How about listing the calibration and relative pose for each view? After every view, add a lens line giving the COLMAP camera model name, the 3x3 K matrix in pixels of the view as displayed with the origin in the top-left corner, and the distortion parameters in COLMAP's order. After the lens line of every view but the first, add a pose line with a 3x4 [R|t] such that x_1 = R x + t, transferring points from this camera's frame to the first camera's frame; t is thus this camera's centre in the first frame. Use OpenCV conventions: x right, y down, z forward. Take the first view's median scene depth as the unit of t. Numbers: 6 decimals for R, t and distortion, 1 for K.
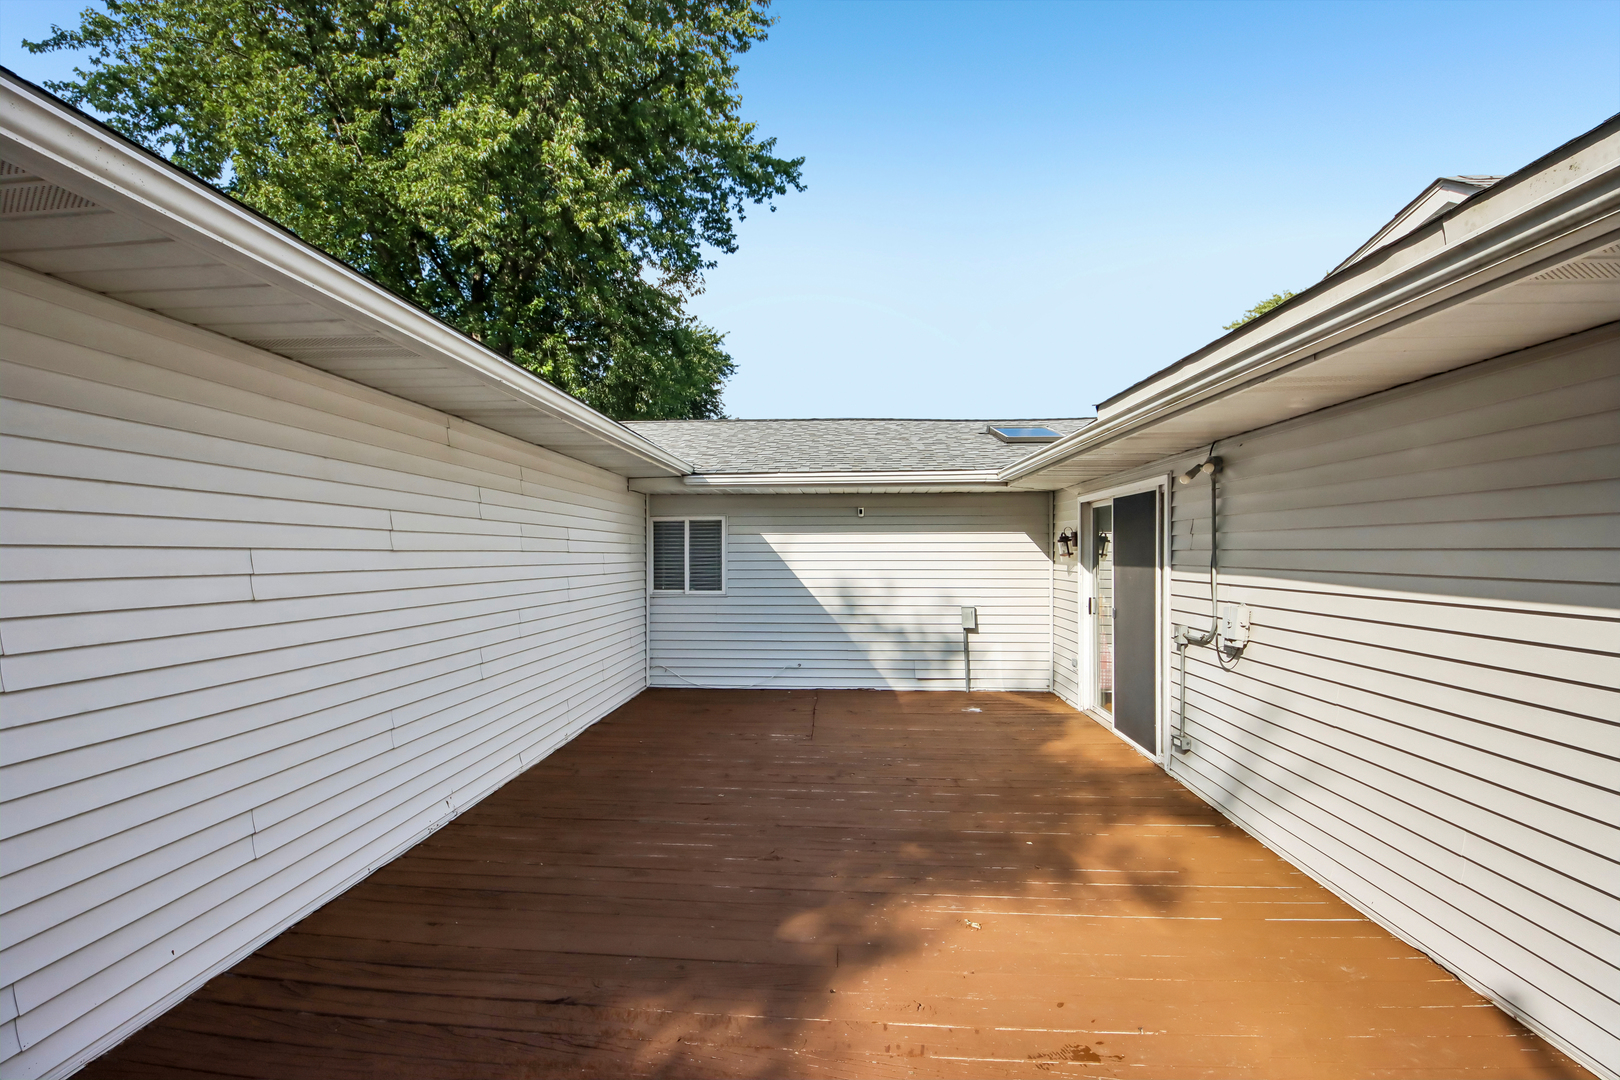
lens RADIAL K [[684.6, 0, 806.2], [0, 684.6, 549.8], [0, 0, 1]] dist [0.011689, -0.000097]
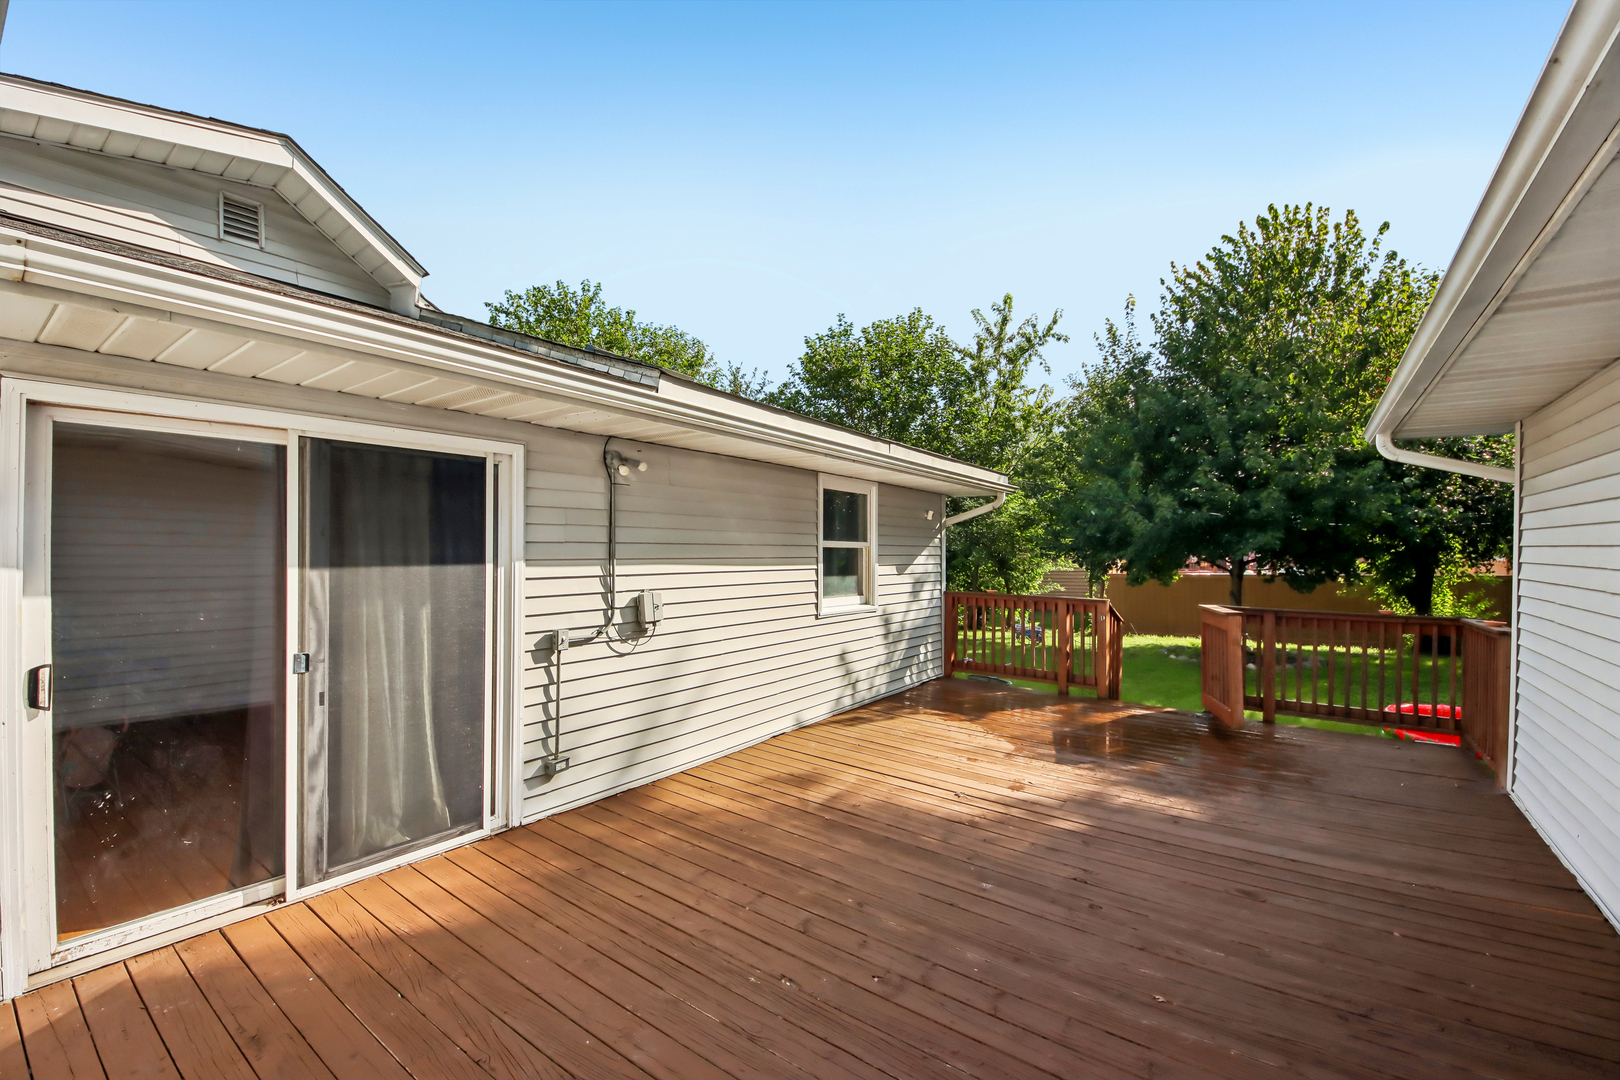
lens RADIAL K [[684.6, 0, 806.2], [0, 684.6, 549.8], [0, 0, 1]] dist [0.011689, -0.000097]
pose [[-0.836744, -0.007572, 0.547542, -0.204930], [-0.009284, 0.999957, -0.000360, 0.008295], [-0.547516, -0.005385, -0.836778, 1.677341]]
